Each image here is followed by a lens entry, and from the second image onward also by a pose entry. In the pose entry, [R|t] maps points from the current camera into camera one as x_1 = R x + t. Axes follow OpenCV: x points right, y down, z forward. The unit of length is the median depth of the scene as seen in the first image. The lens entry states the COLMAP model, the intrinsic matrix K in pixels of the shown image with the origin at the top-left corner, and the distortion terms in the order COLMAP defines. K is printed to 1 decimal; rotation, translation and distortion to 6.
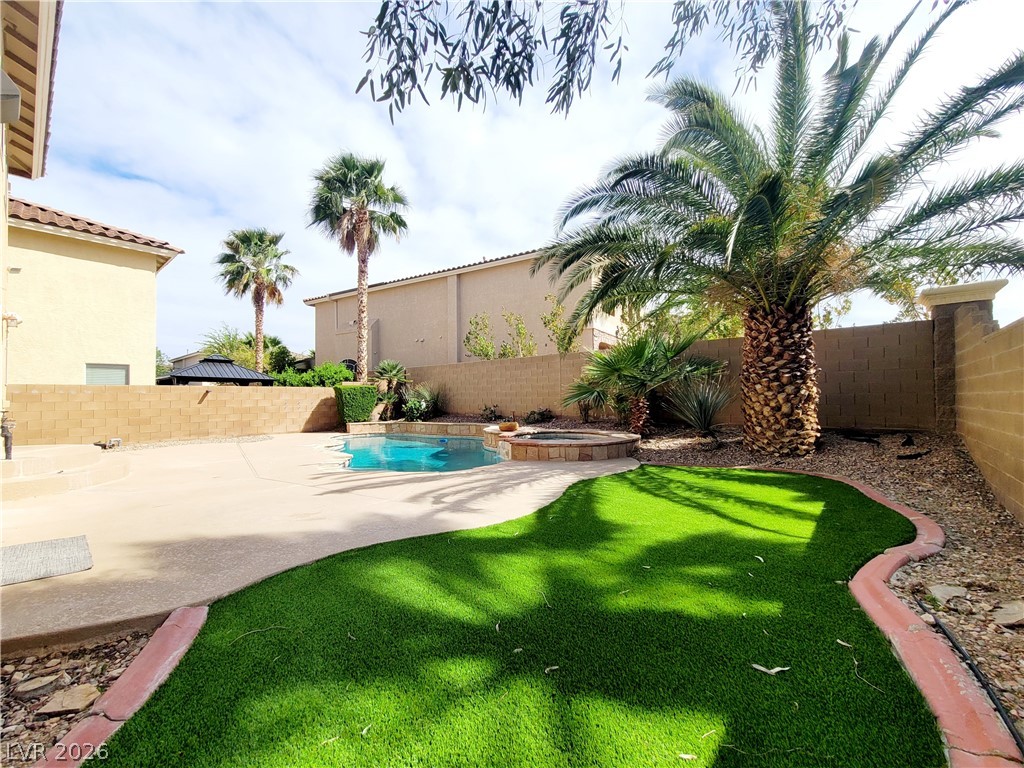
lens RADIAL K [[416.1, 0, 513.9], [0, 416.1, 394.2], [0, 0, 1]] dist [0.002795, 0.000181]
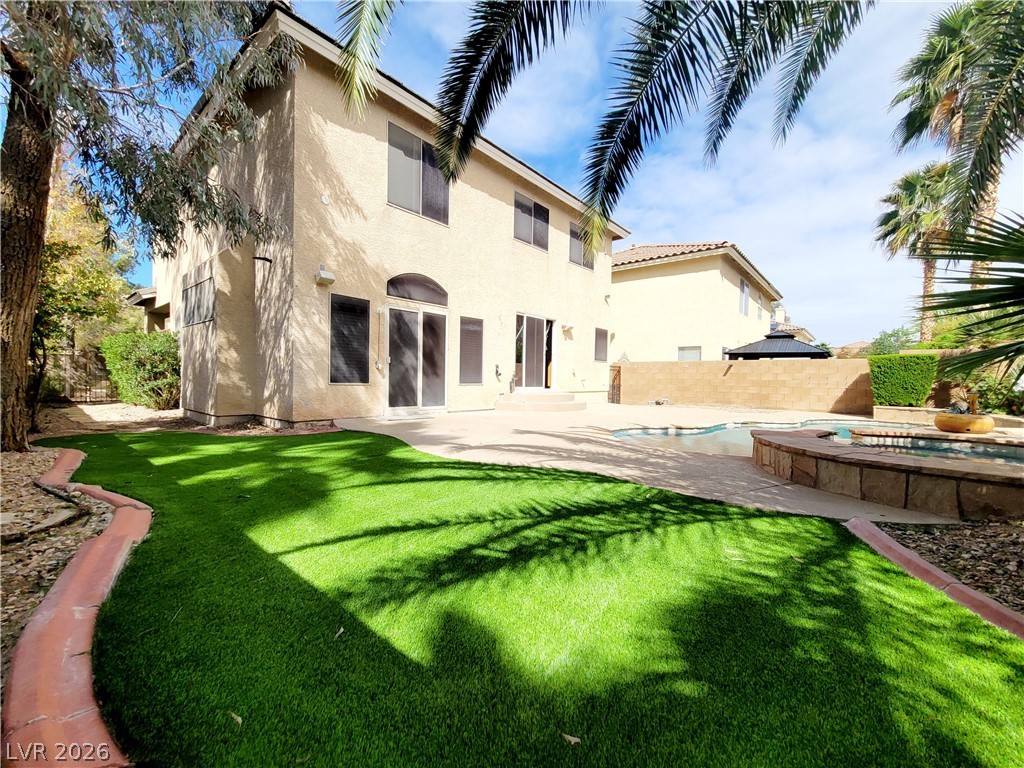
lens RADIAL K [[416.1, 0, 513.9], [0, 416.1, 394.2], [0, 0, 1]] dist [0.002795, 0.000181]
pose [[0.004210, 0.049549, -0.998763, 0.388118], [-0.010504, 0.998719, 0.049503, 0.021432], [0.999936, 0.010283, 0.004725, 0.397928]]
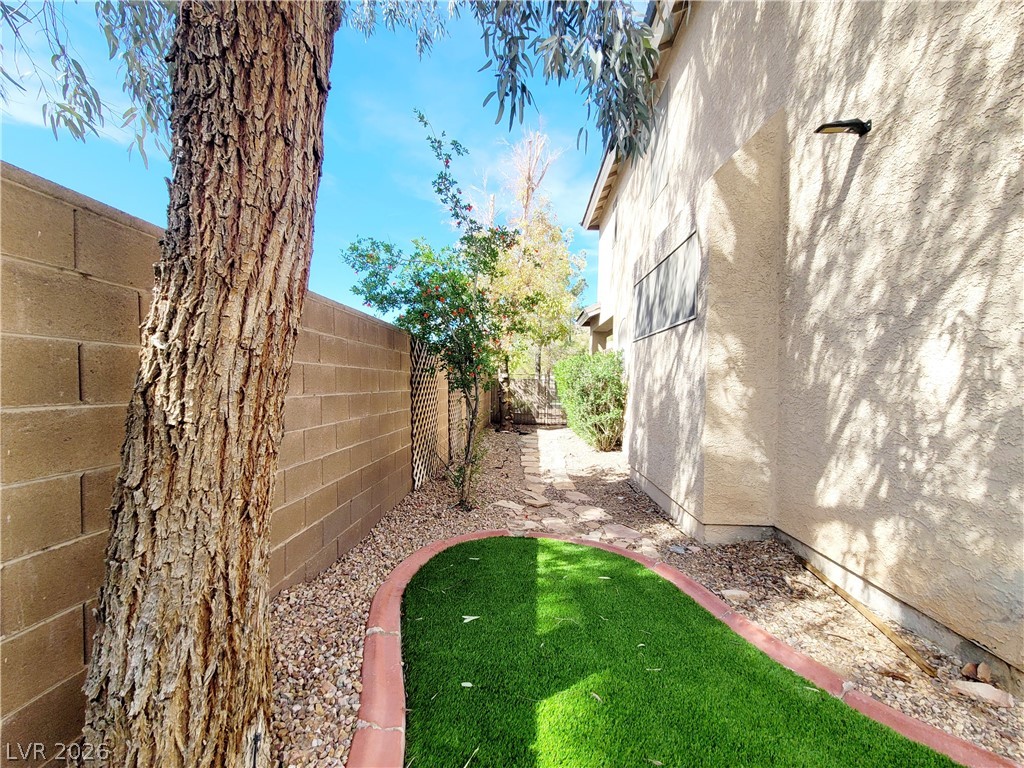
lens RADIAL K [[416.1, 0, 513.9], [0, 416.1, 394.2], [0, 0, 1]] dist [0.002795, 0.000181]
pose [[-0.783989, 0.023308, -0.620337, 0.350011], [0.007190, 0.999569, 0.028471, 0.018133], [0.620733, 0.017861, -0.783818, 0.365059]]
